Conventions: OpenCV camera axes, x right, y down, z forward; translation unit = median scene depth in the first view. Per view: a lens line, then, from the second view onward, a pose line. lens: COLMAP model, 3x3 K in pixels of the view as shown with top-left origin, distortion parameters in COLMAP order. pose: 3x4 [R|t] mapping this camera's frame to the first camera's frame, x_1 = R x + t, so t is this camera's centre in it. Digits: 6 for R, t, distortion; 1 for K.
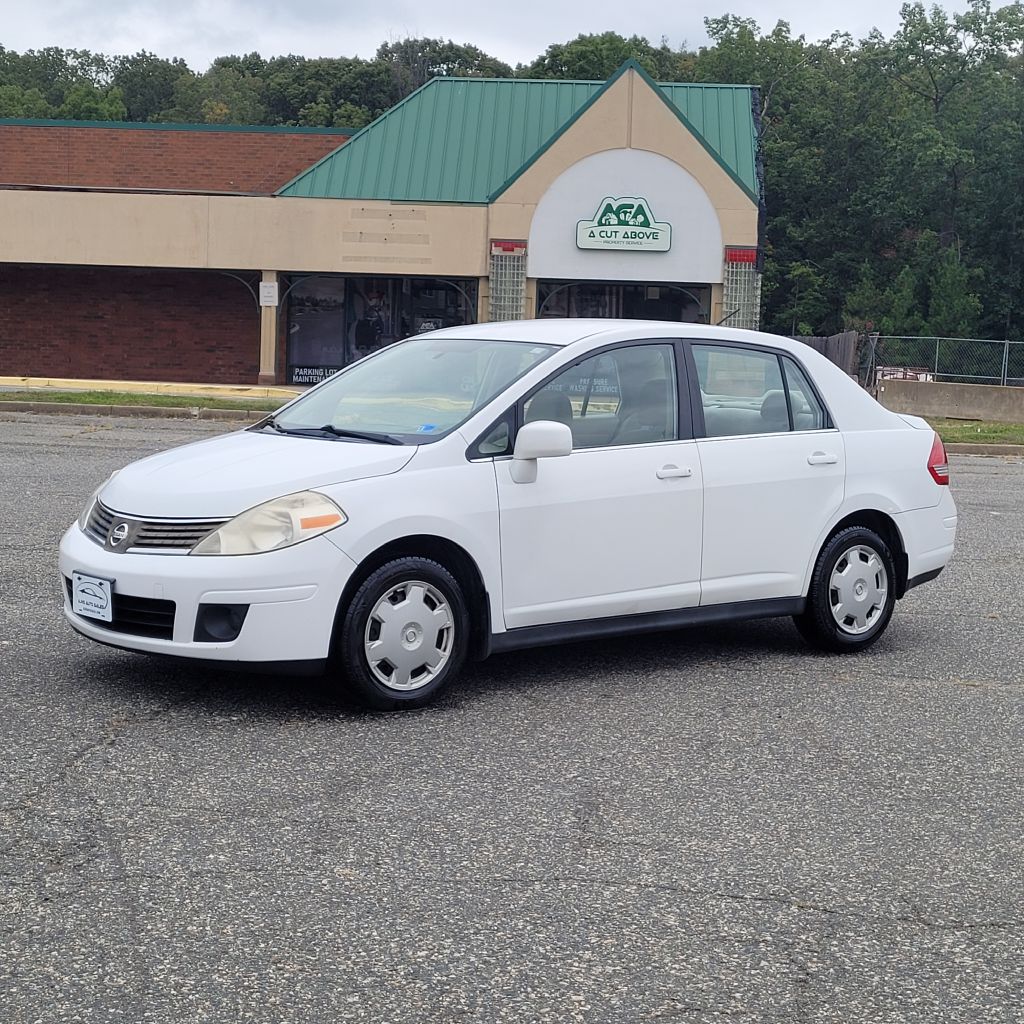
lens RADIAL K [[1829.3, 0, 519.0], [0, 1829.3, 491.1], [0, 0, 1]] dist [0.040036, 0.000000]
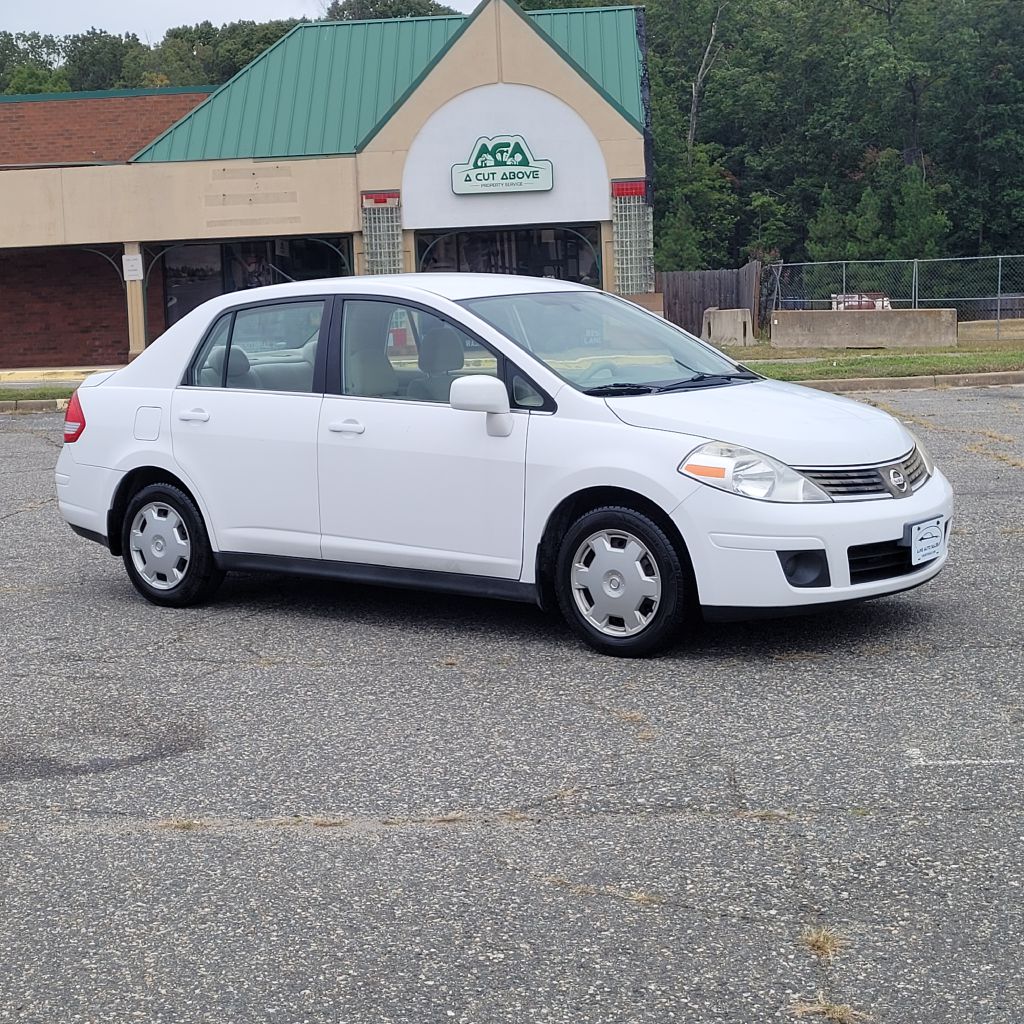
lens RADIAL K [[1829.3, 0, 473.7], [0, 1829.3, 467.6], [0, 0, 1]] dist [0.040036, 0.000000]
pose [[0.996929, -0.069966, -0.035171, 0.060541], [0.070400, 0.997455, 0.011248, -0.002996], [0.034294, -0.013690, 0.999318, 0.059515]]
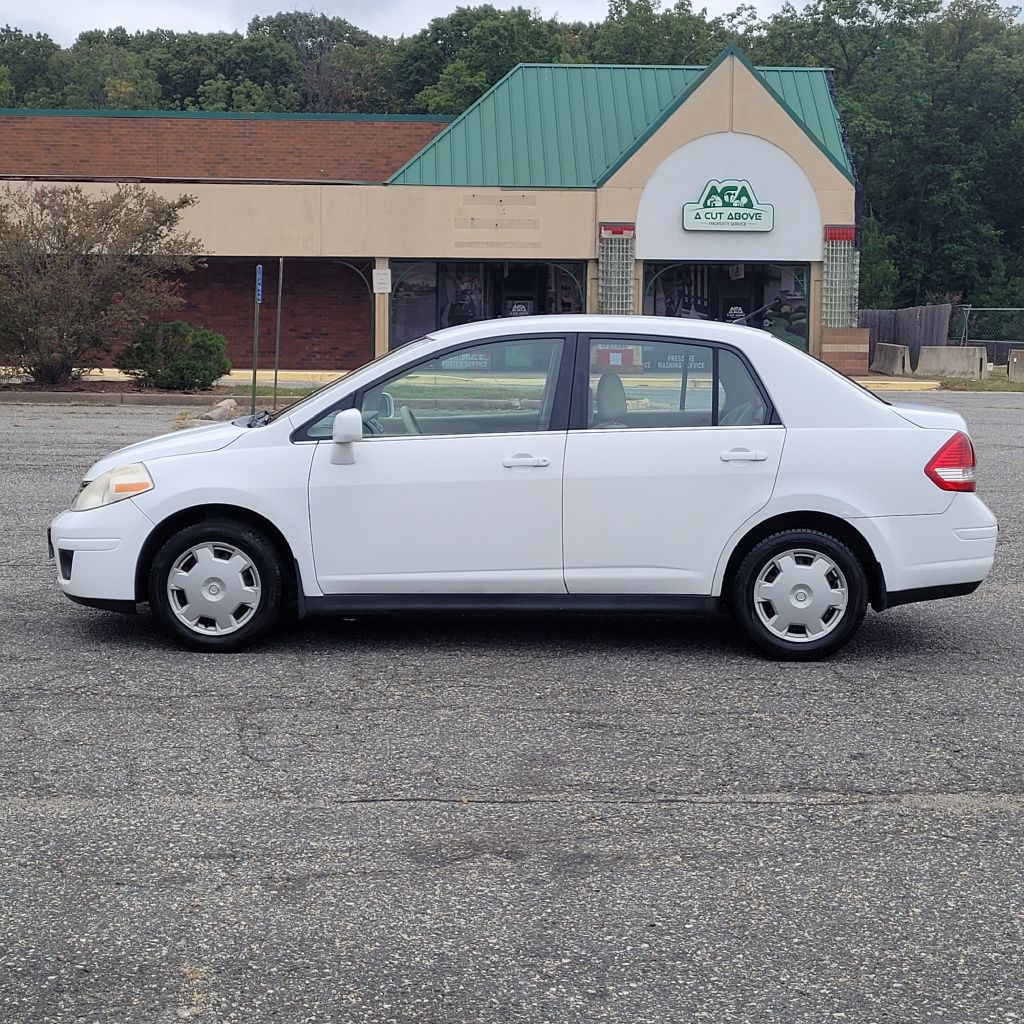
lens RADIAL K [[1829.3, 0, 496.6], [0, 1829.3, 497.6], [0, 0, 1]] dist [0.040036, 0.000000]
pose [[0.994798, -0.032766, 0.096457, -0.165365], [0.030793, 0.999286, 0.021871, -0.007124], [-0.097105, -0.018787, 0.995097, -0.019251]]
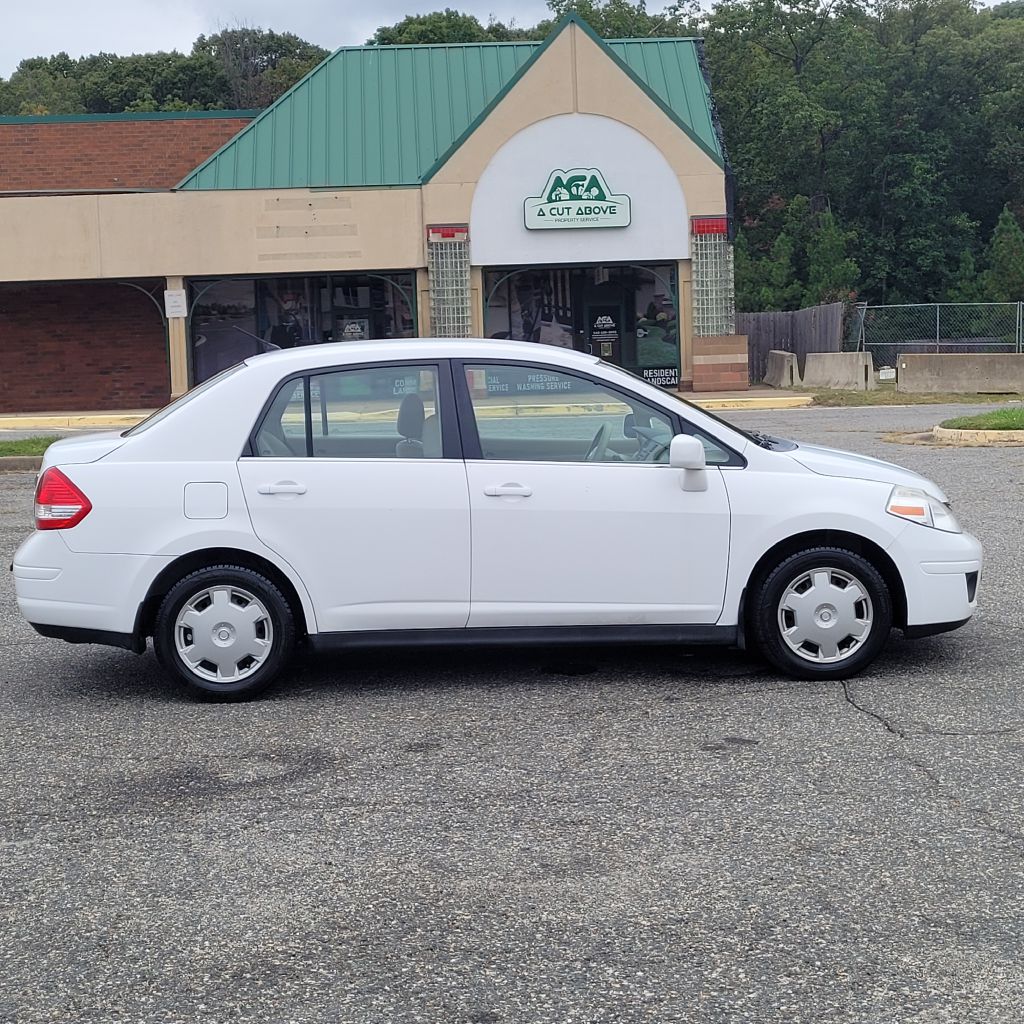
lens RADIAL K [[1829.3, 0, 509.8], [0, 1829.3, 475.5], [0, 0, 1]] dist [0.040036, 0.000000]
pose [[0.993112, -0.073027, 0.091625, -0.061013], [0.073292, 0.997310, 0.000476, -0.014062], [-0.091413, 0.006243, 0.995793, 0.112796]]
